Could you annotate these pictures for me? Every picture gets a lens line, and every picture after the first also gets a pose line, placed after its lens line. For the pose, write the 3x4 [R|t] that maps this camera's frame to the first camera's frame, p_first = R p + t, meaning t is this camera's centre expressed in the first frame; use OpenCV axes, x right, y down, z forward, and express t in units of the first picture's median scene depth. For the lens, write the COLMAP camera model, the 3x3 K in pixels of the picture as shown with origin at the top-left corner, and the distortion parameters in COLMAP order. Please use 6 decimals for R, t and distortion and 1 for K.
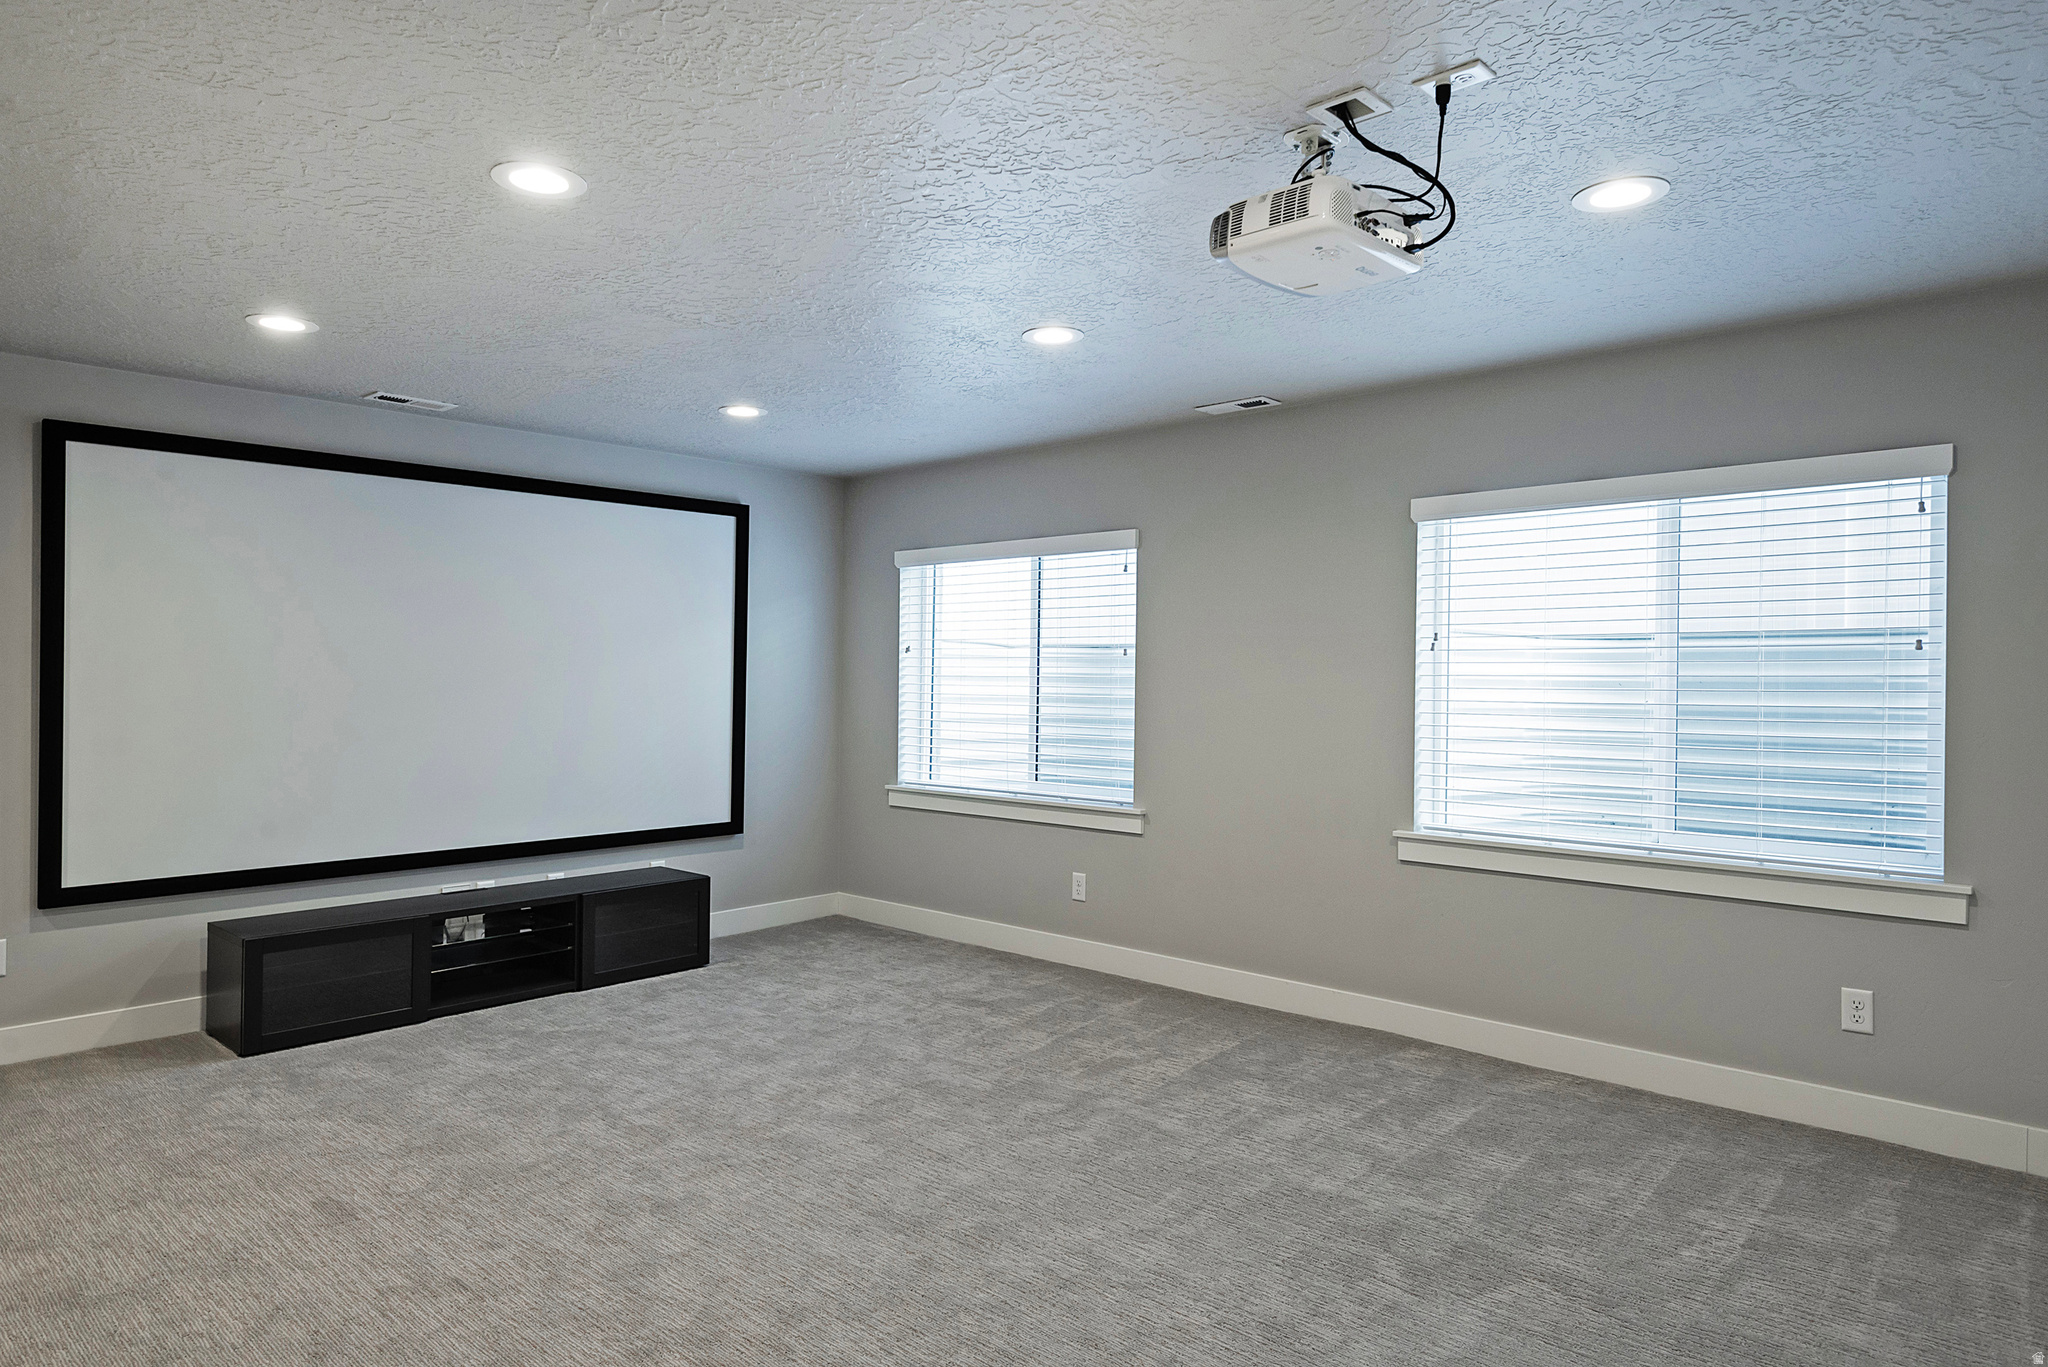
lens RADIAL K [[1224.9, 0, 1026.4], [0, 1224.9, 688.1], [0, 0, 1]] dist [-0.003598, -0.001989]
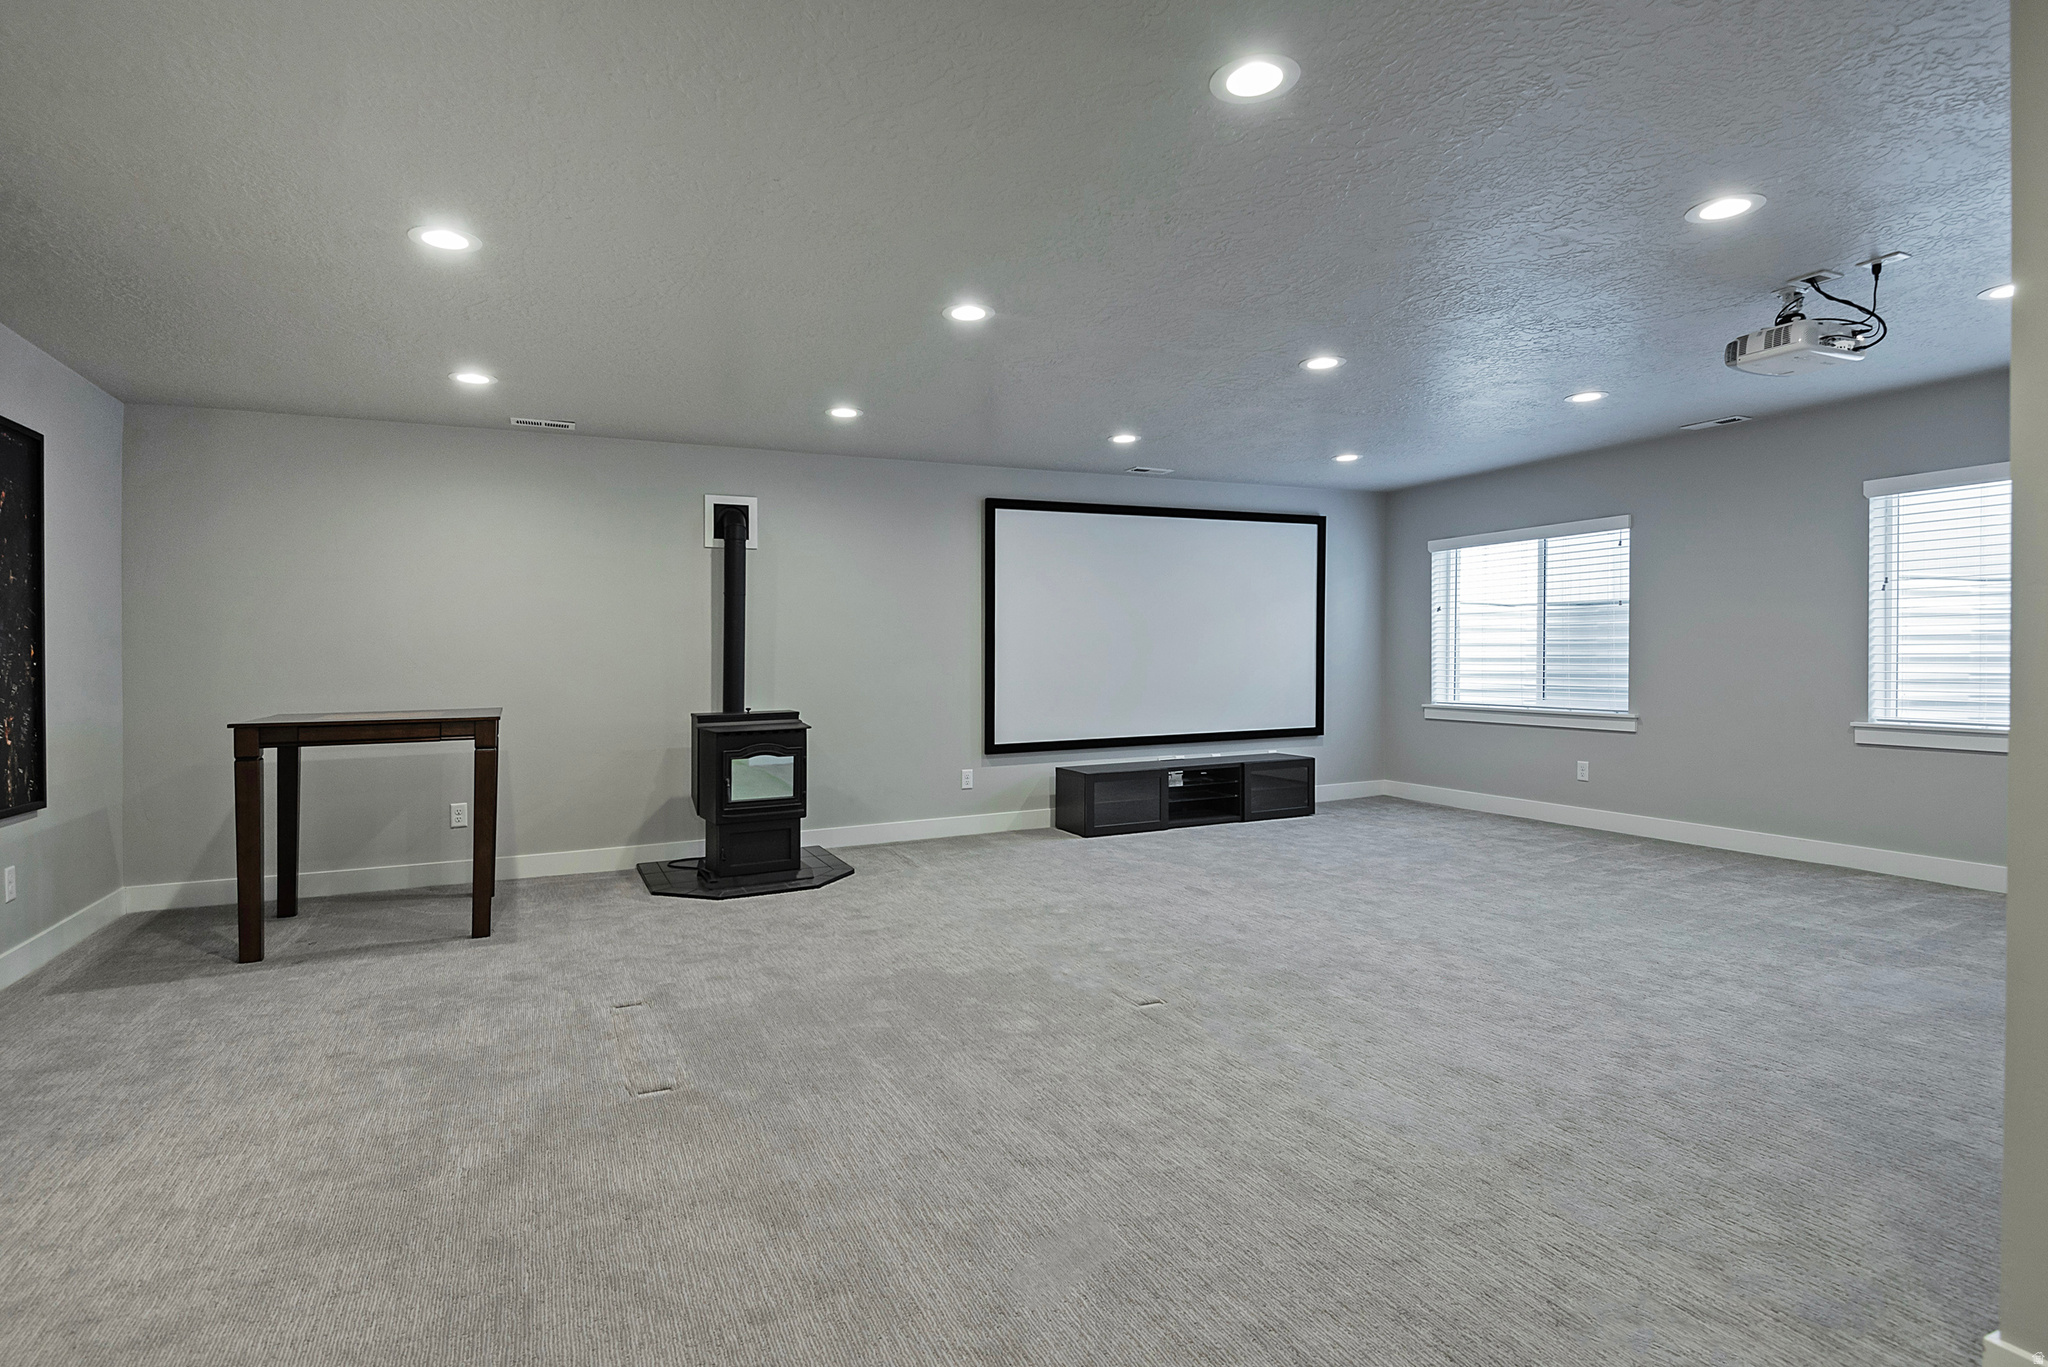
lens RADIAL K [[1032.7, 0, 1012.1], [0, 1032.7, 676.4], [0, 0, 1]] dist [-0.021448, -0.005216]
pose [[0.921356, -0.010290, -0.388584, -0.125722], [0.014949, 0.999848, 0.008968, 0.040113], [0.388433, -0.014071, 0.921370, -0.419044]]
